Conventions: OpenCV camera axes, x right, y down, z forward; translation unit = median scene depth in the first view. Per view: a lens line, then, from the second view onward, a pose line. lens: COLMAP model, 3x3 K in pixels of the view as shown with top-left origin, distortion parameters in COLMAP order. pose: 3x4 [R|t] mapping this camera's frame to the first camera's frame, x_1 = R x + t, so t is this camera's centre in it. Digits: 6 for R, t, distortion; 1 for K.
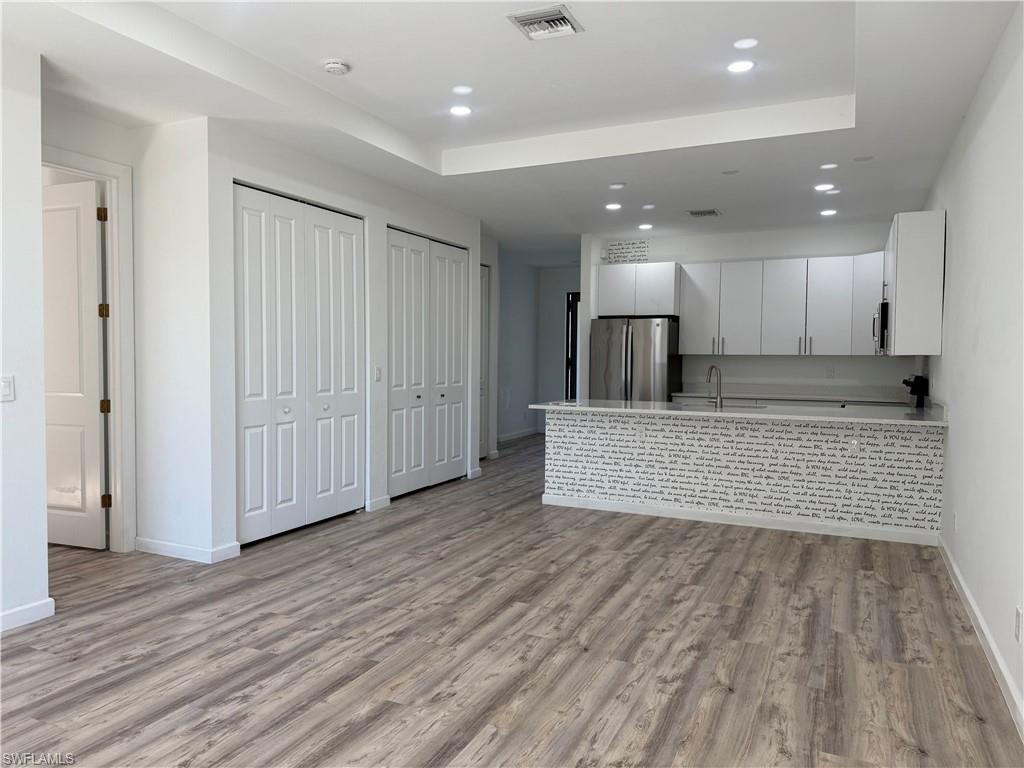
lens RADIAL K [[712.2, 0, 517.4], [0, 712.2, 385.0], [0, 0, 1]] dist [0.107749, -0.159961]
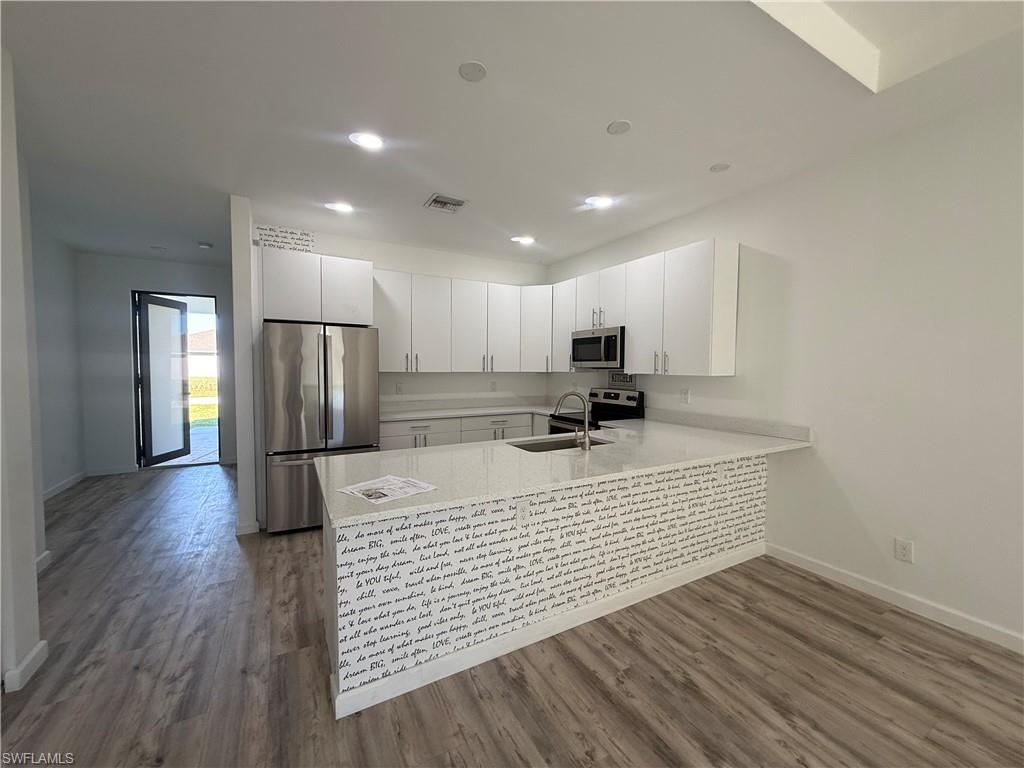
lens RADIAL K [[411.9, 0, 512.0], [0, 411.9, 384.0], [0, 0, 1]] dist [0.000552, 0.000097]
pose [[0.588348, -0.038833, 0.807675, -0.146729], [0.035982, 0.999114, 0.021827, -0.065486], [-0.807807, 0.016220, 0.589224, 1.104677]]
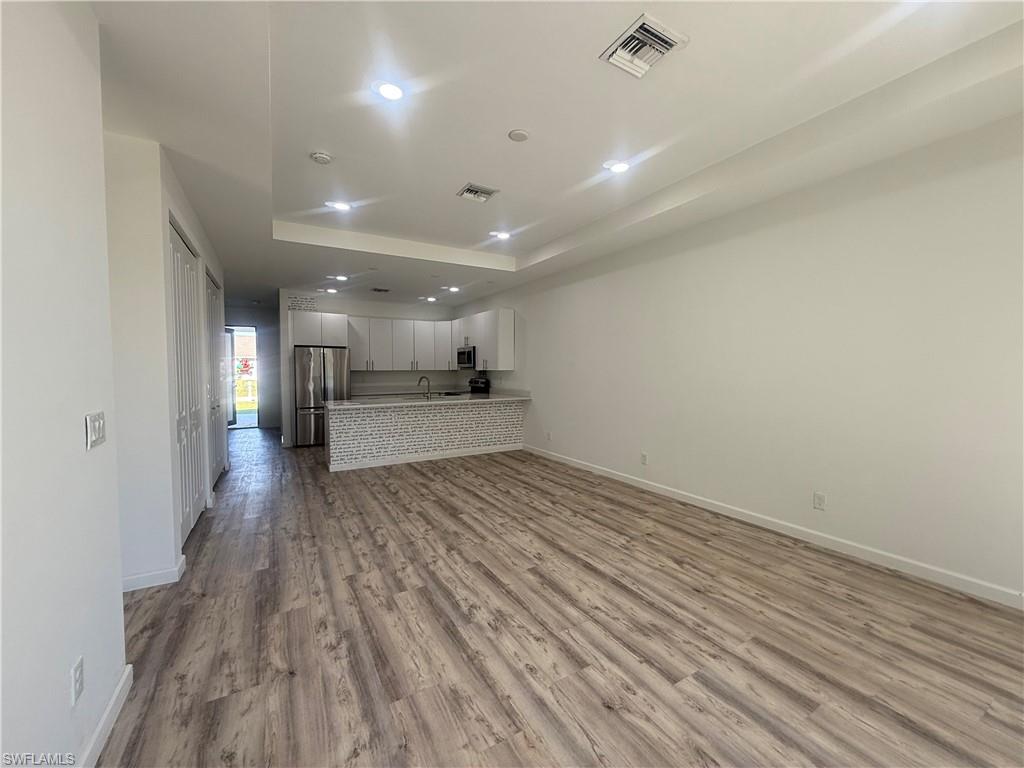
lens RADIAL K [[408.3, 0, 512.0], [0, 408.3, 384.0], [0, 0, 1]] dist [-0.000168, -0.000809]
pose [[0.574789, -0.039279, 0.817358, -0.637376], [0.043725, 0.998895, 0.017254, -0.022355], [-0.817132, 0.025821, 0.575872, 0.282711]]
